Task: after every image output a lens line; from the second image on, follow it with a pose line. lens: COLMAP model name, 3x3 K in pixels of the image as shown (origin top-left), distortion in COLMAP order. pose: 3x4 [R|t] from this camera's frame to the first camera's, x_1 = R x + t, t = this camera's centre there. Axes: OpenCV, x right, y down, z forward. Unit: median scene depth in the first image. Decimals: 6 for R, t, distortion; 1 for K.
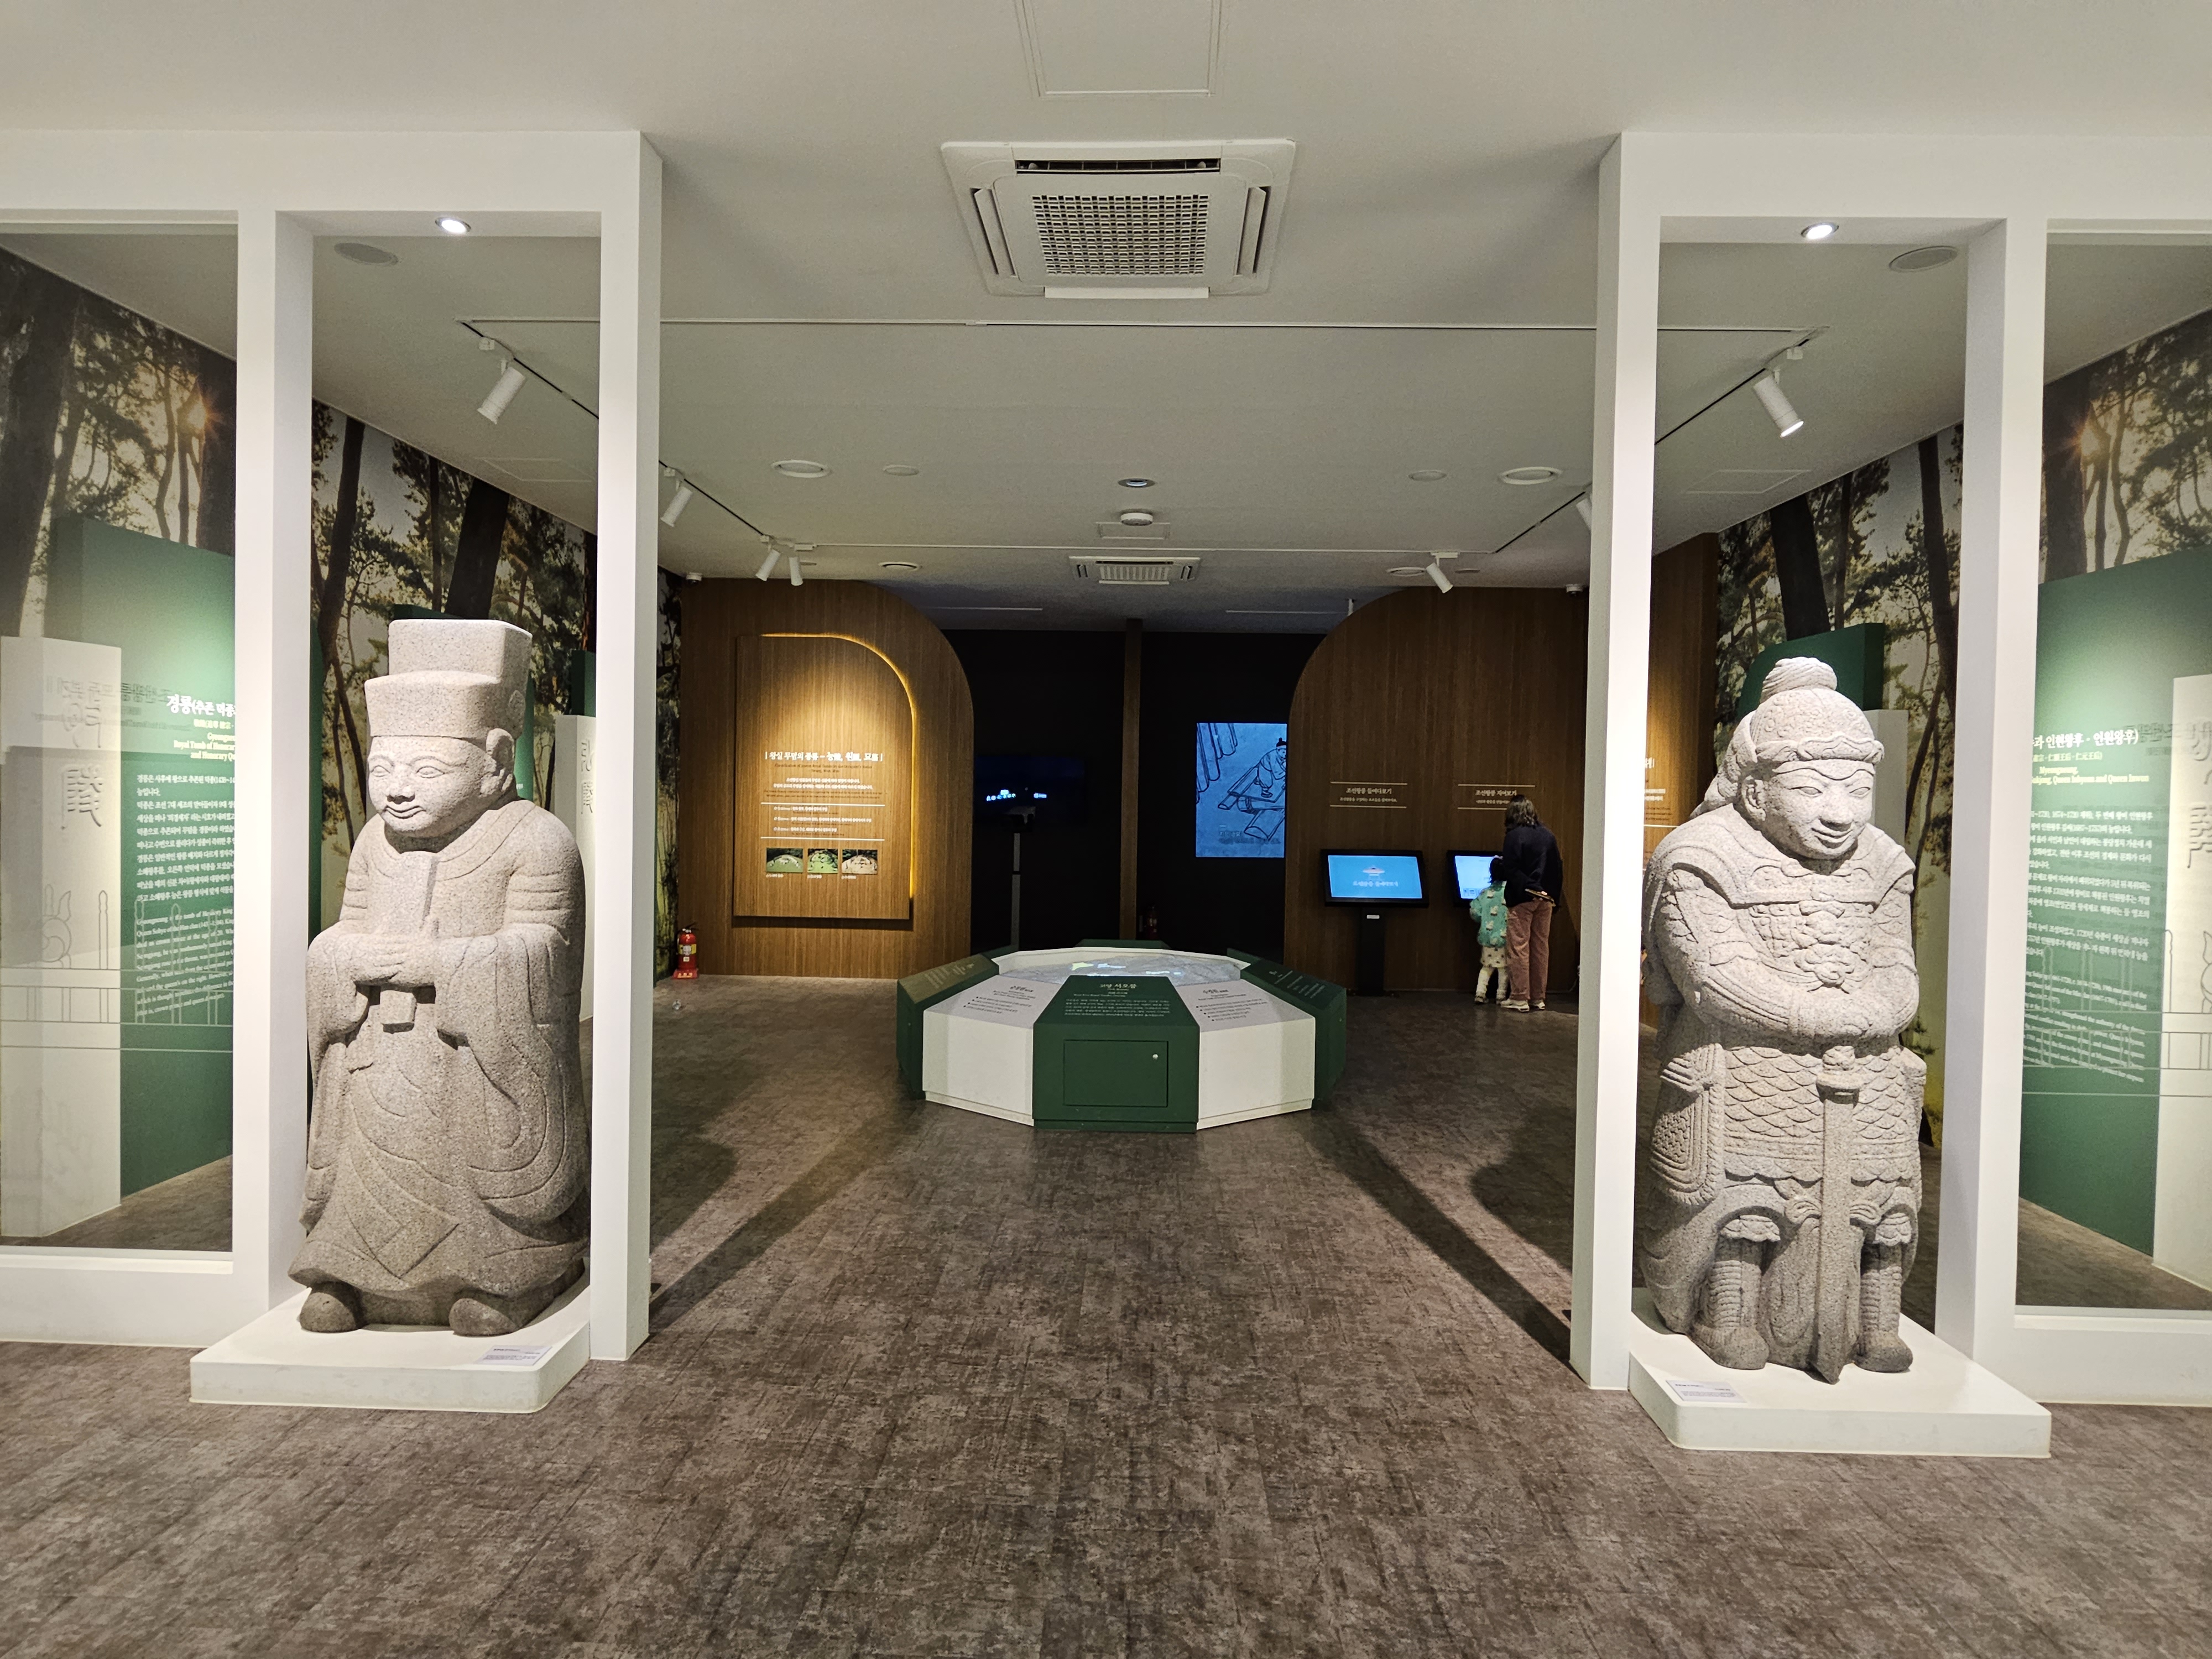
lens RADIAL K [[890.4, 0, 1110.9], [0, 890.4, 816.5], [0, 0, 1]] dist [-0.000902, -0.000125]
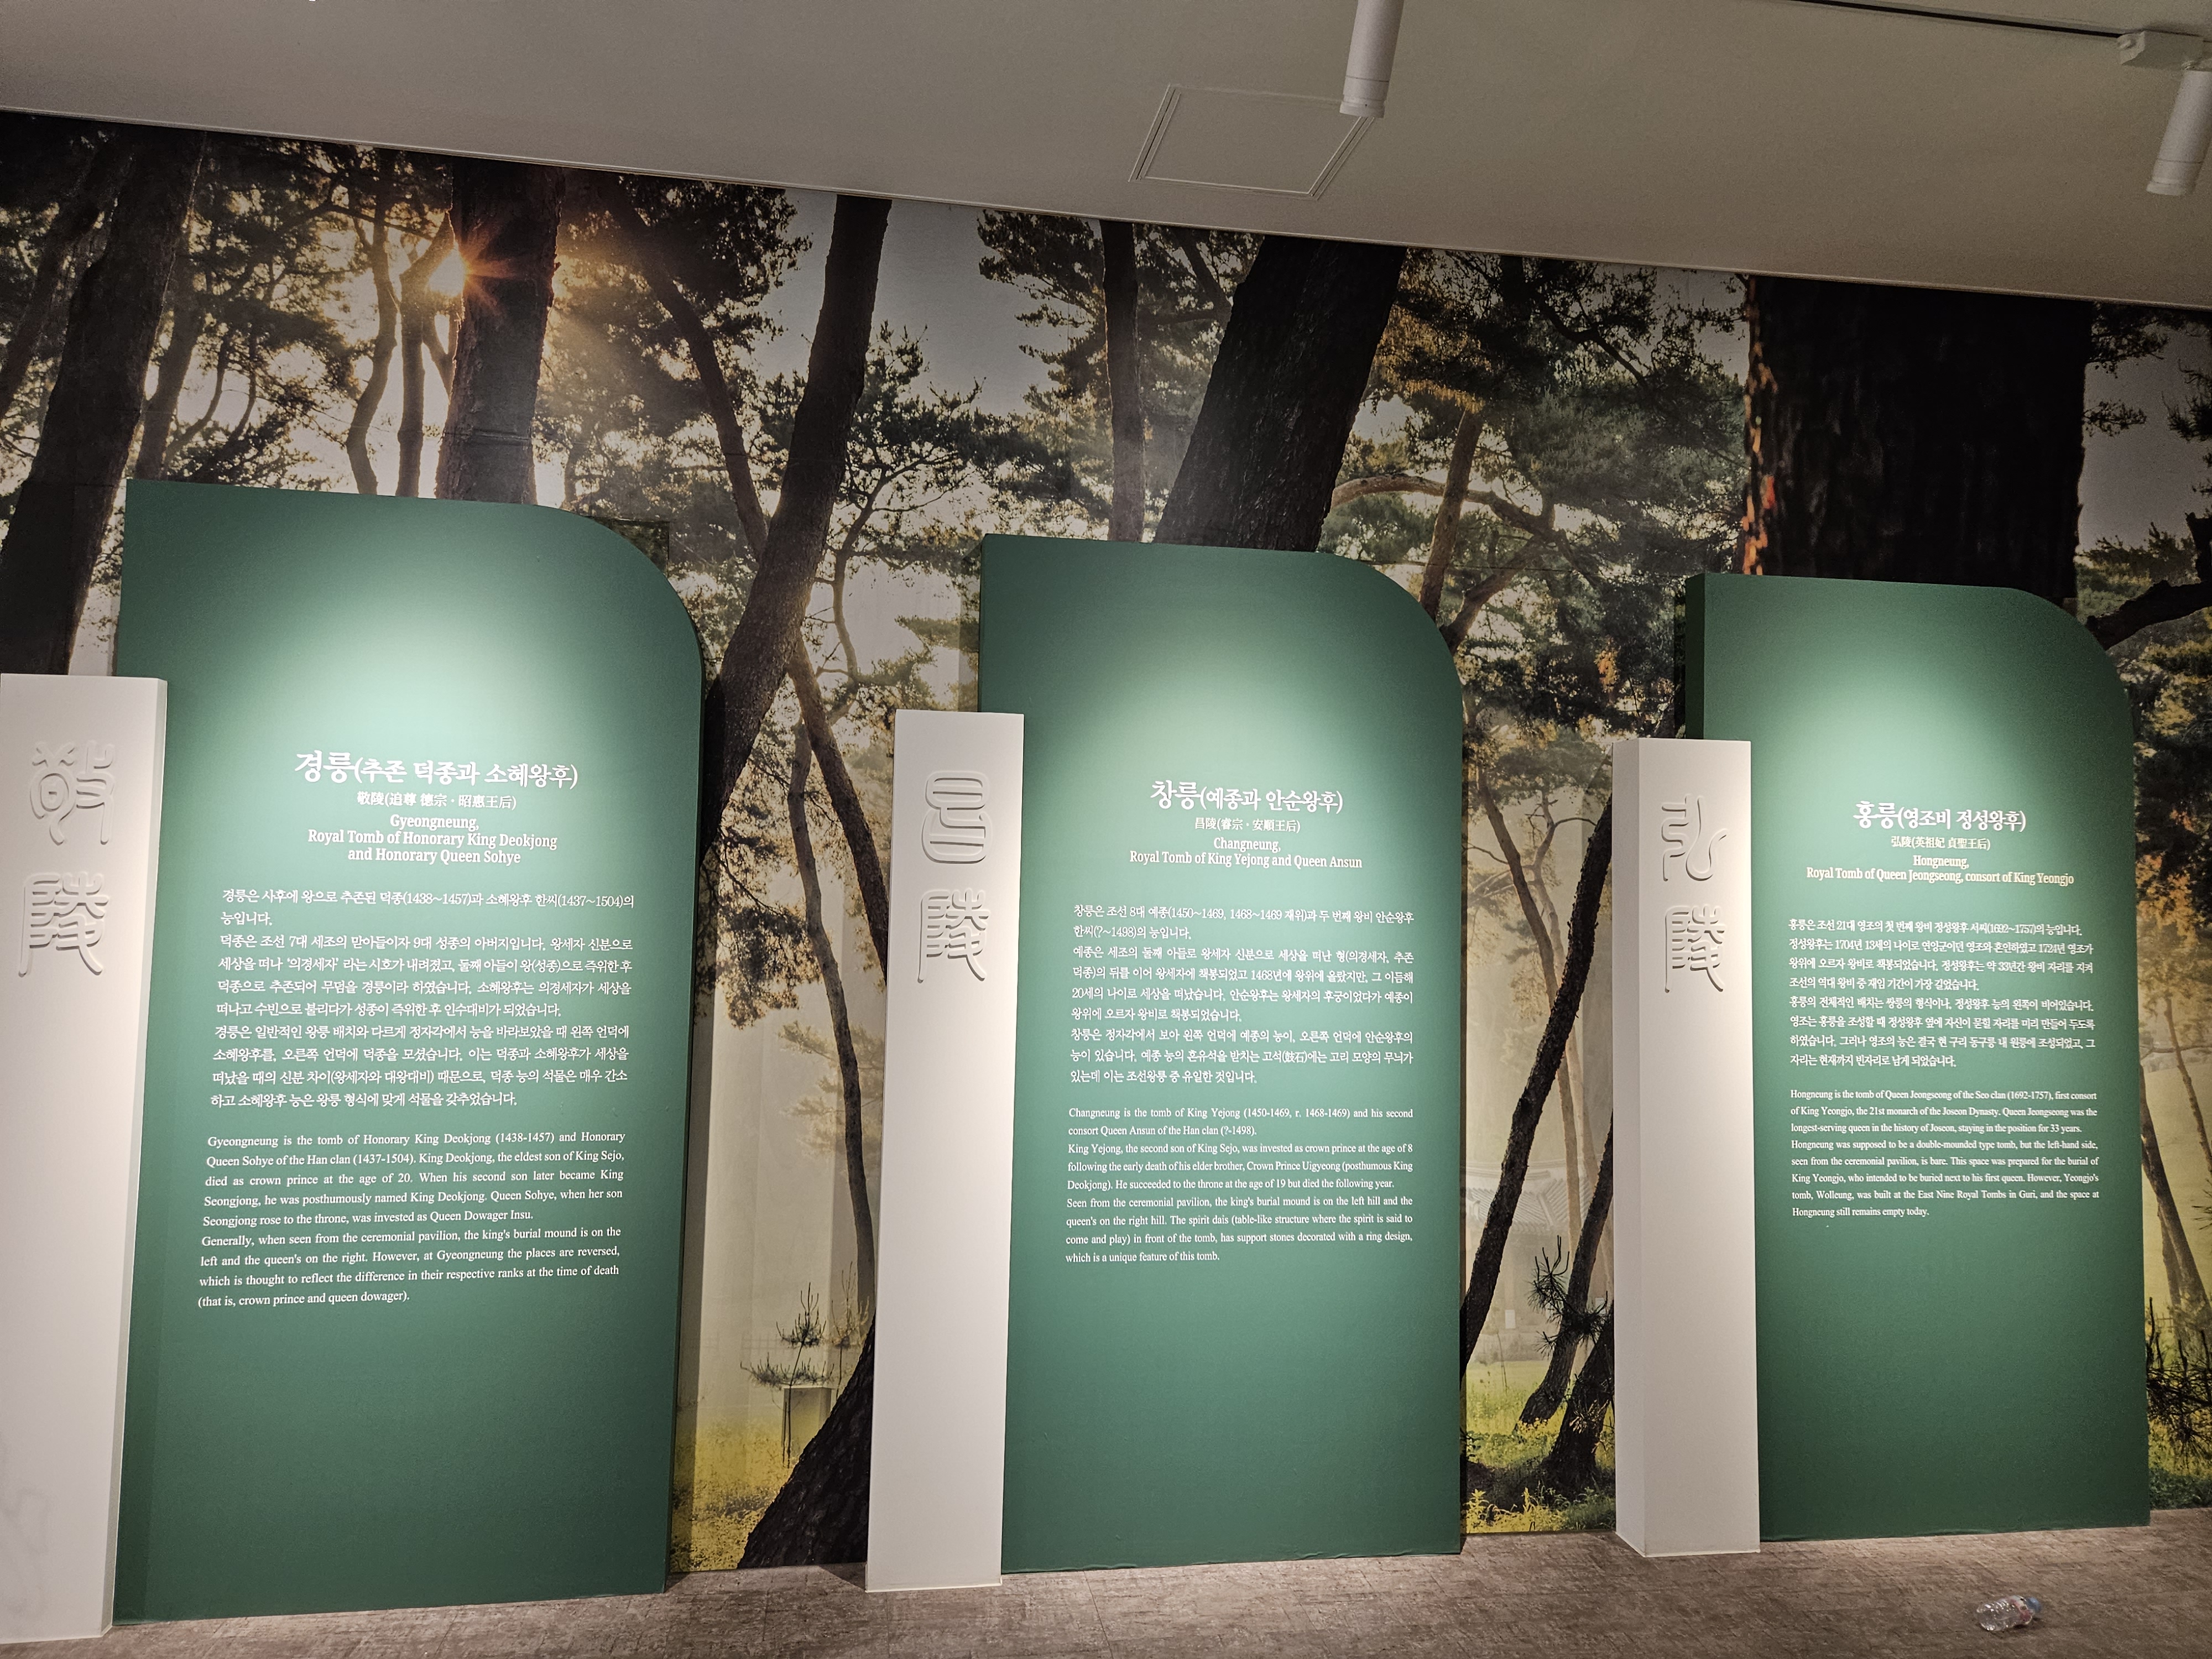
lens RADIAL K [[1529.6, 0, 1115.2], [0, 1529.6, 826.4], [0, 0, 1]] dist [0.059549, -0.024299]
pose [[0.187280, -0.070121, -0.979801, 0.031412], [-0.036399, 0.996269, -0.078257, -0.026698], [0.981632, 0.050320, 0.184029, 1.283575]]
